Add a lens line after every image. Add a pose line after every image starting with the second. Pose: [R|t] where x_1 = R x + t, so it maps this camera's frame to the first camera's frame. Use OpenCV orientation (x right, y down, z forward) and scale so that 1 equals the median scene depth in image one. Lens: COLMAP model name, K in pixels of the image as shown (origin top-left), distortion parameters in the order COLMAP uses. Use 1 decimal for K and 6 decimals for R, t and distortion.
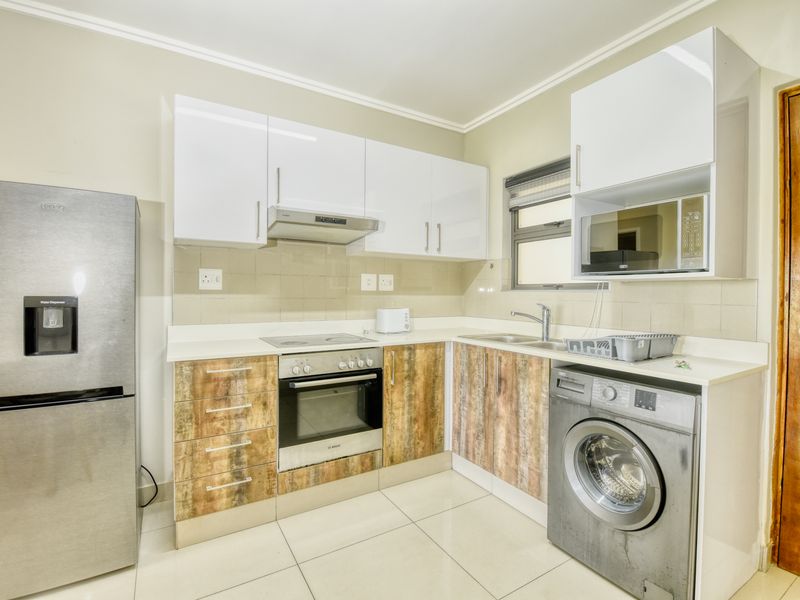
lens RADIAL K [[389.1, 0, 403.1], [0, 389.1, 299.1], [0, 0, 1]] dist [-0.006754, -0.002318]
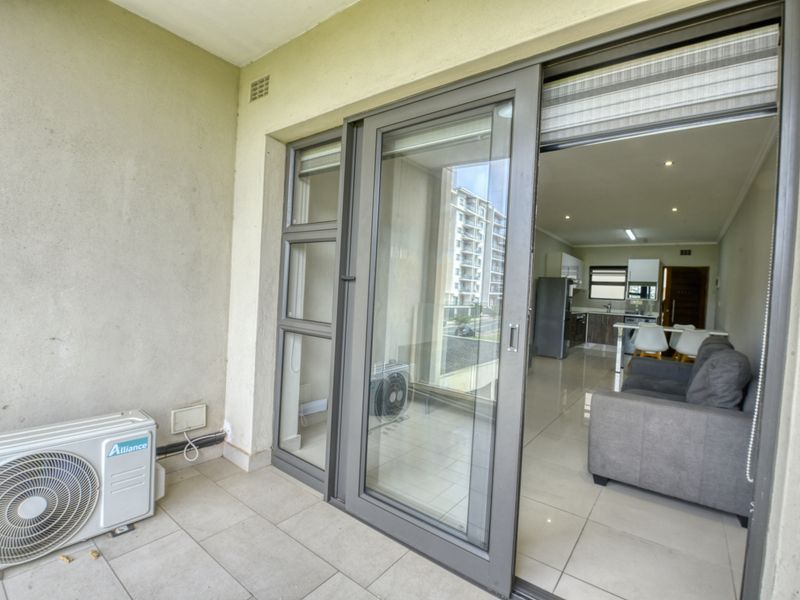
lens RADIAL K [[389.1, 0, 400.1], [0, 389.1, 300.3], [0, 0, 1]] dist [-0.006754, -0.002318]
pose [[0.928664, 0.033613, 0.369395, -3.144853], [-0.039457, 0.999187, 0.008275, 0.029771], [-0.368816, -0.022260, 0.929236, -1.926215]]
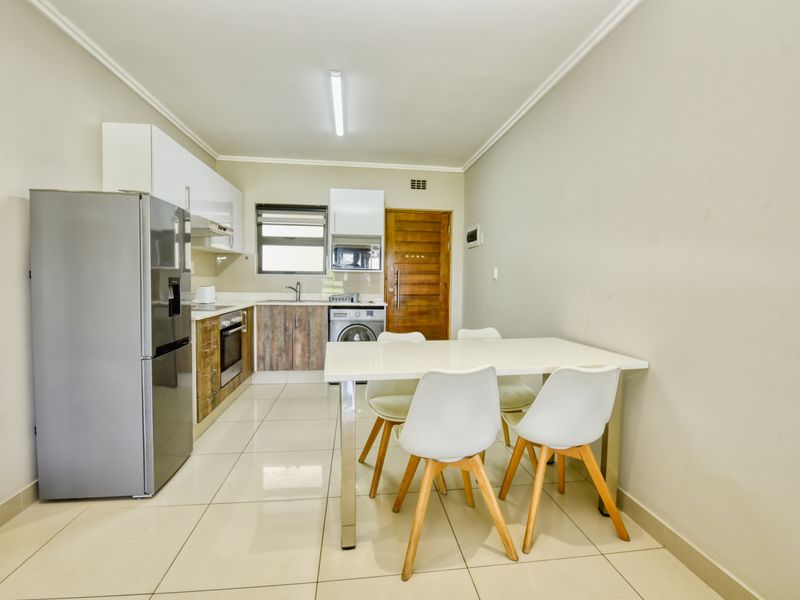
lens RADIAL K [[389.1, 0, 403.3], [0, 389.1, 300.5], [0, 0, 1]] dist [-0.006754, -0.002318]
pose [[0.410772, -0.046821, 0.910535, -1.202687], [0.003817, 0.998760, 0.049636, 0.010750], [-0.911730, -0.016913, 0.410442, -0.266308]]
